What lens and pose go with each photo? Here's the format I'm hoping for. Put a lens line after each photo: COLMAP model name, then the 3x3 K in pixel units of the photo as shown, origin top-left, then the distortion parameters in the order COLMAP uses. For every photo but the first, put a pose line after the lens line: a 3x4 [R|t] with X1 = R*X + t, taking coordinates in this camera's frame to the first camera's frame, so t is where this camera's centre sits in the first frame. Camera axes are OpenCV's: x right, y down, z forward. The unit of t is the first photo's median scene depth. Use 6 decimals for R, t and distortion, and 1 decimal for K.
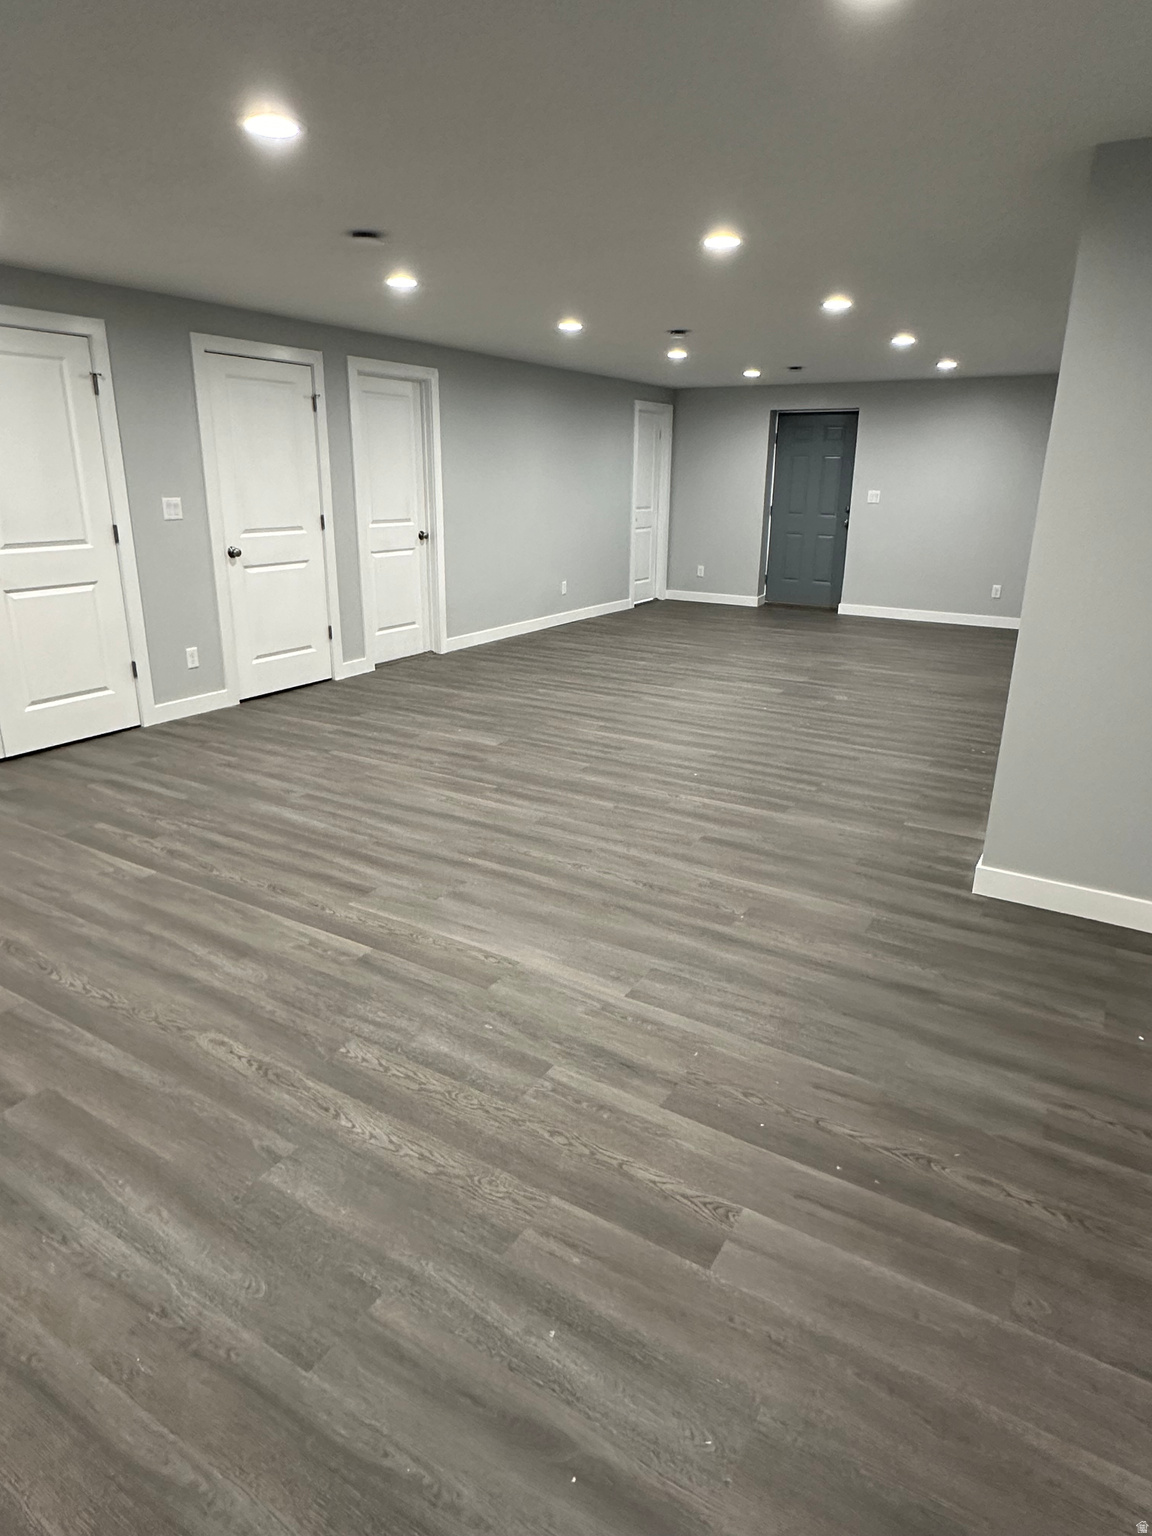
lens RADIAL K [[918.0, 0, 573.5], [0, 918.0, 763.8], [0, 0, 1]] dist [-0.004312, -0.001329]
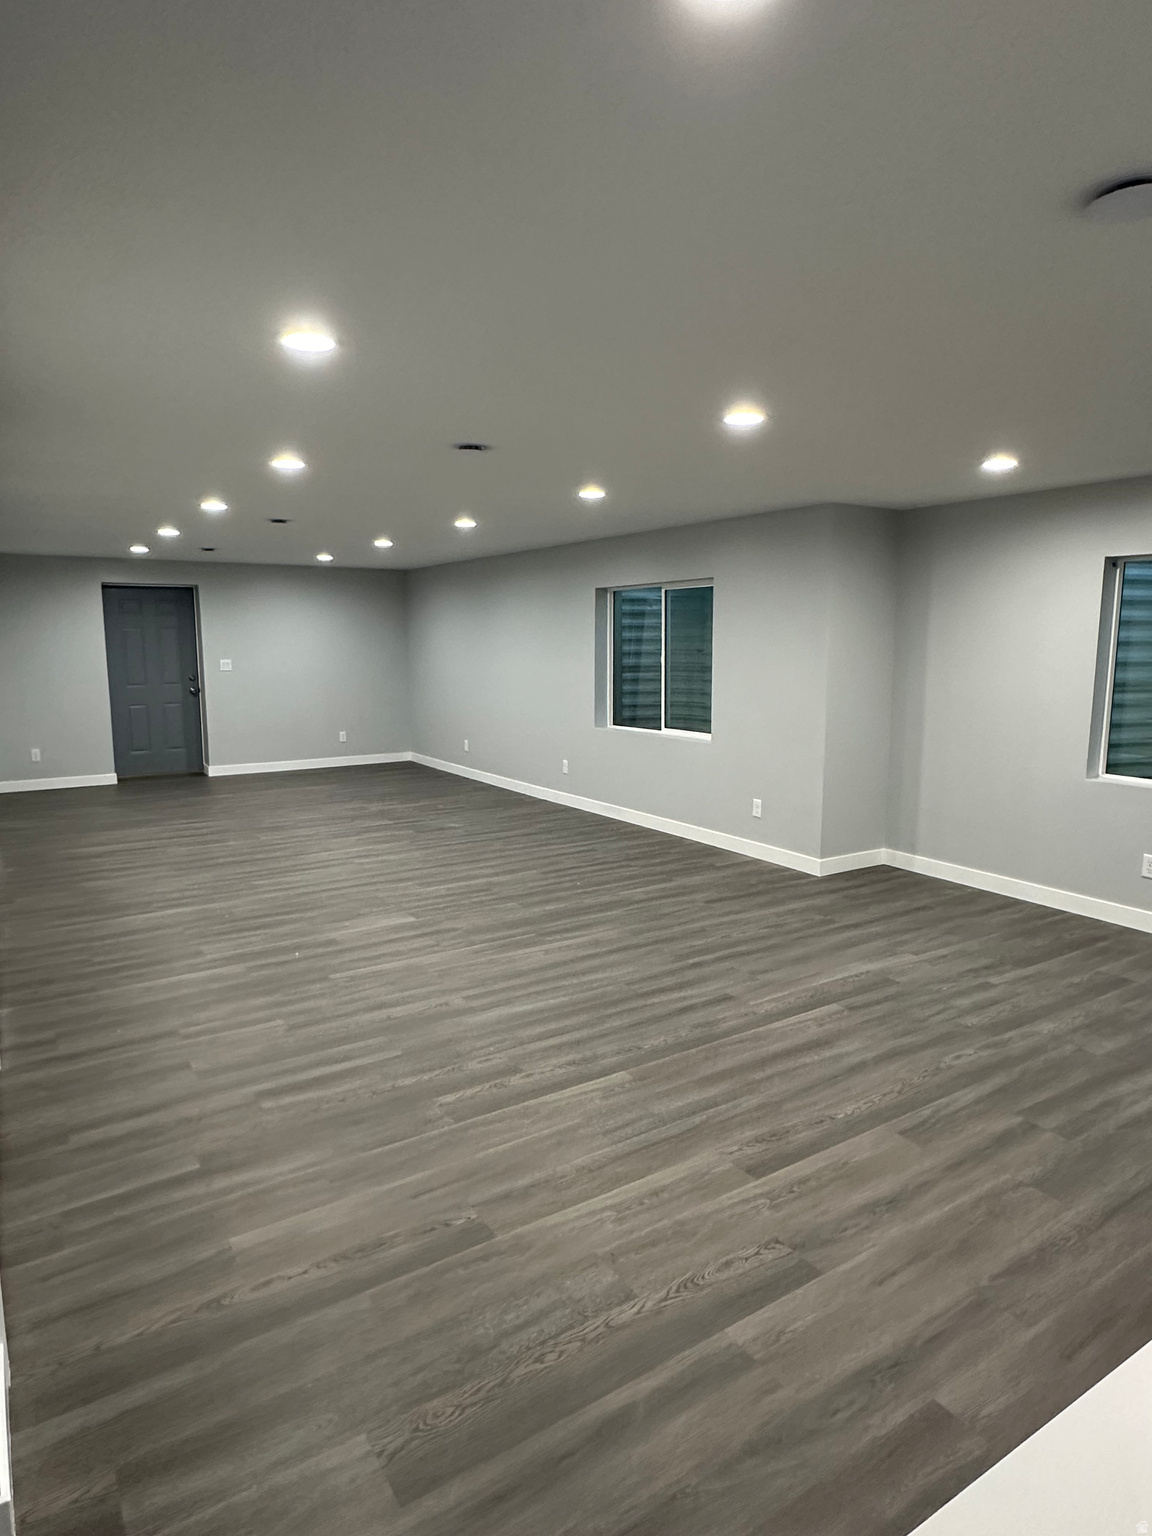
lens RADIAL K [[918.0, 0, 574.5], [0, 918.0, 771.1], [0, 0, 1]] dist [-0.004312, -0.001329]
pose [[0.425968, -0.139481, 0.893922, -1.147734], [0.278492, 0.960286, 0.017130, -0.188292], [-0.860810, 0.241653, 0.447895, 0.488517]]
